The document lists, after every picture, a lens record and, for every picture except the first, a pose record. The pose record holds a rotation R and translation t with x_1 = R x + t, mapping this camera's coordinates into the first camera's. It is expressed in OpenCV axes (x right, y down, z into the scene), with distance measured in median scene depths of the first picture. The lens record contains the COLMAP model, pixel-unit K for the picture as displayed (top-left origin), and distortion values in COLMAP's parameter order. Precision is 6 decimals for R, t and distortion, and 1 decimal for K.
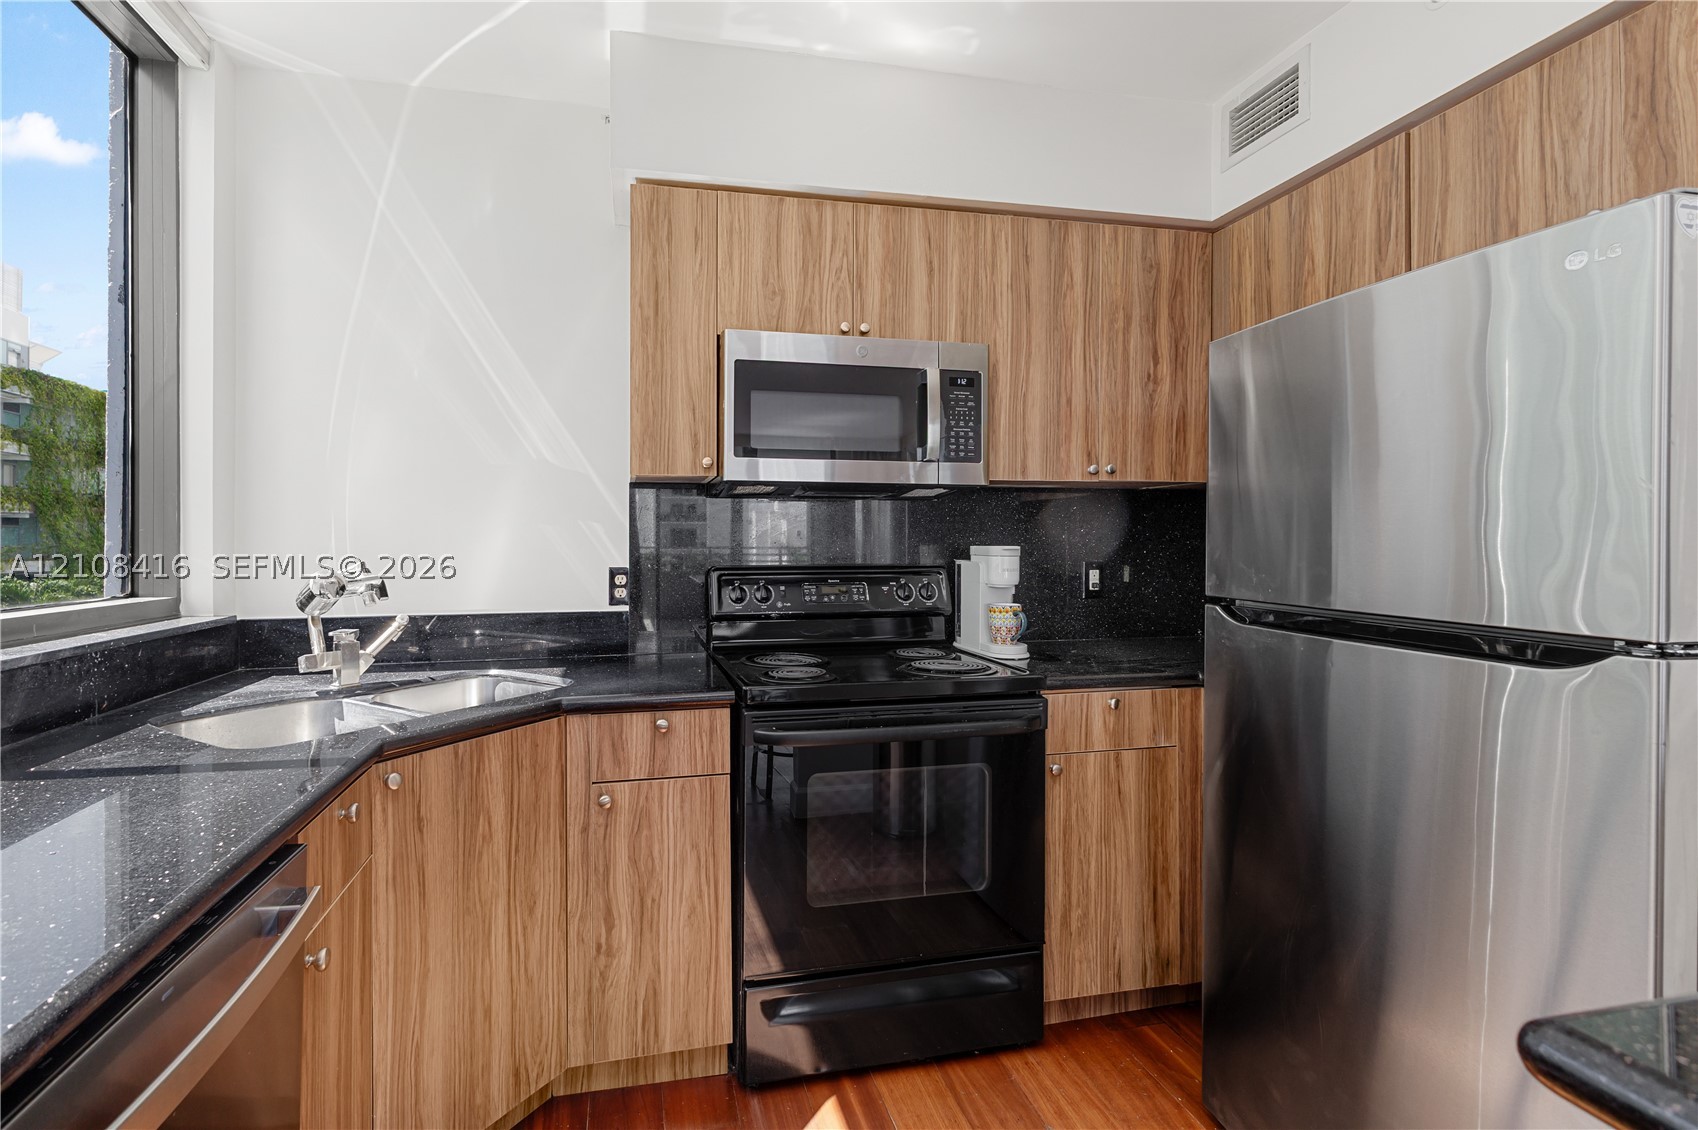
lens RADIAL K [[769.4, 0, 791.4], [0, 769.4, 536.3], [0, 0, 1]] dist [0.007143, 0.000727]
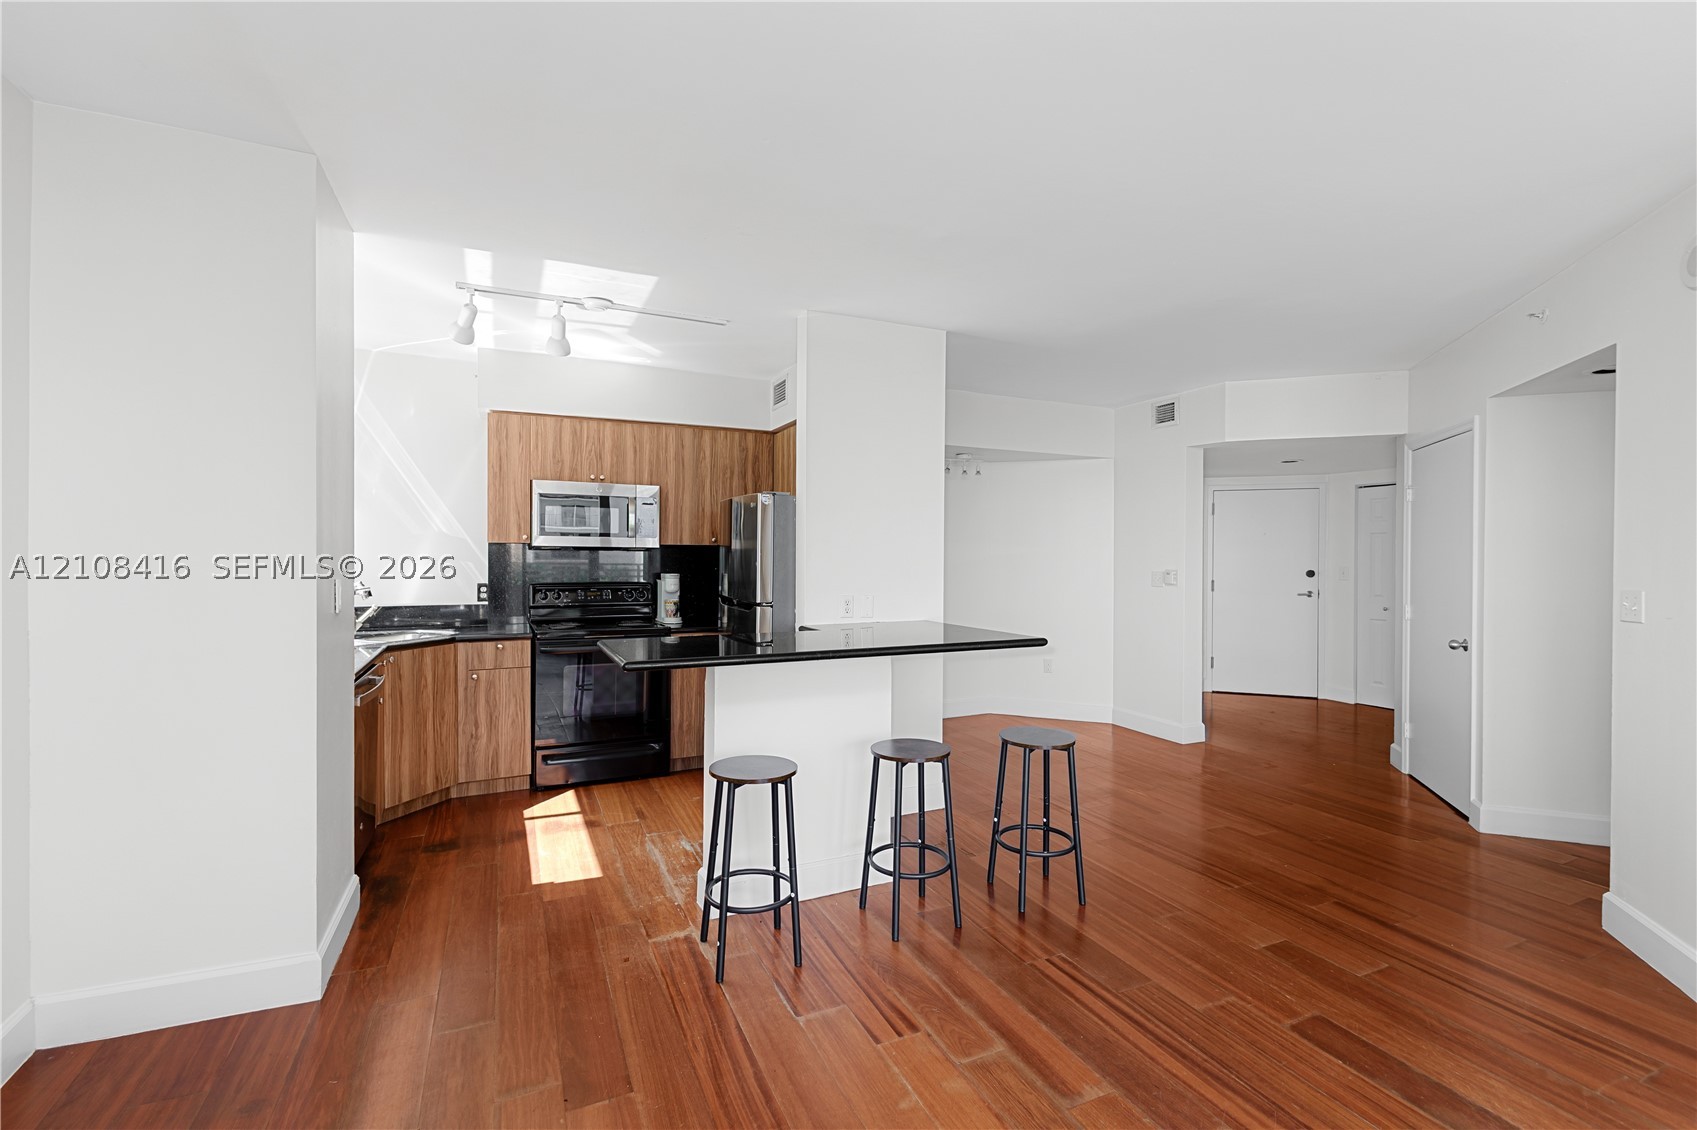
lens RADIAL K [[737.2, 0, 869.6], [0, 737.2, 564.7], [0, 0, 1]] dist [0.009178, -0.002863]
pose [[0.969114, 0.005168, 0.246561, 0.339213], [-0.009458, 0.999824, 0.016219, -0.060197], [-0.246434, -0.018050, 0.968992, -1.361275]]
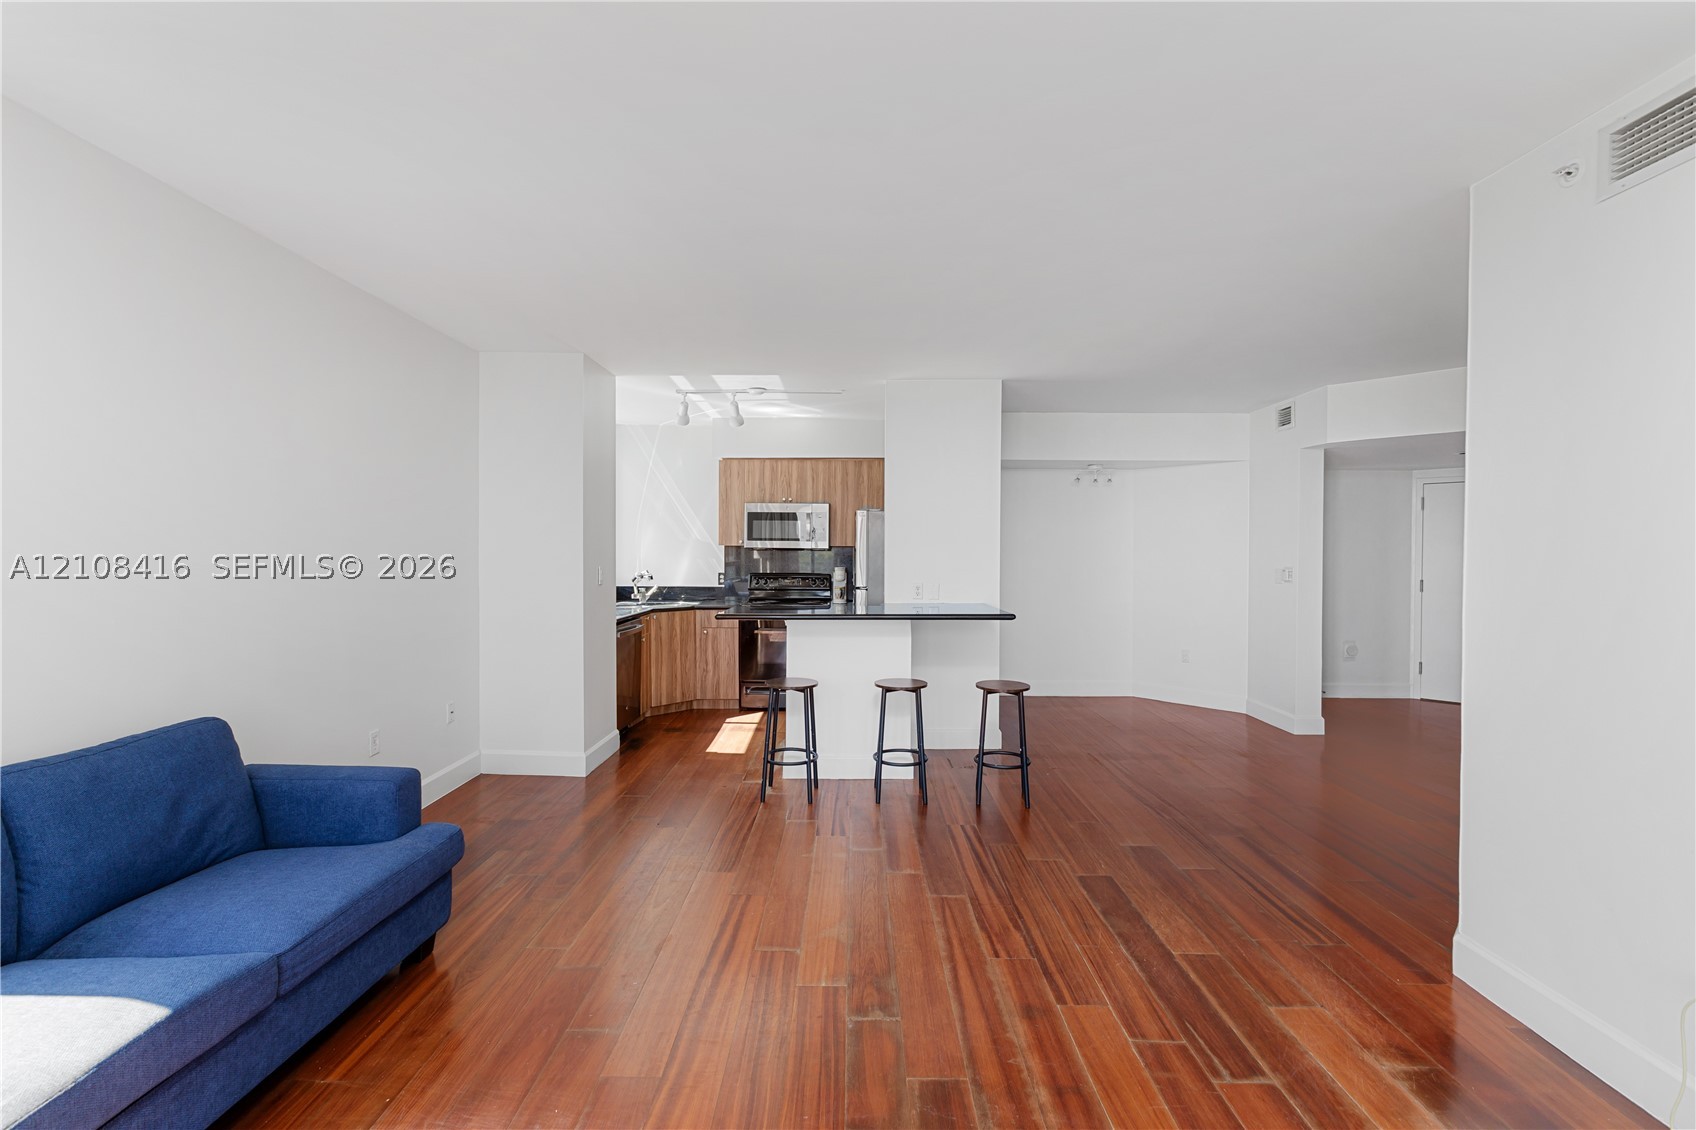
lens RADIAL K [[736.8, 0, 881.3], [0, 736.8, 570.5], [0, 0, 1]] dist [0.009178, -0.002863]
pose [[0.984789, 0.010992, -0.173409, 1.062561], [-0.006165, 0.999579, 0.028352, -0.066230], [0.173648, -0.026852, 0.984442, -2.085351]]
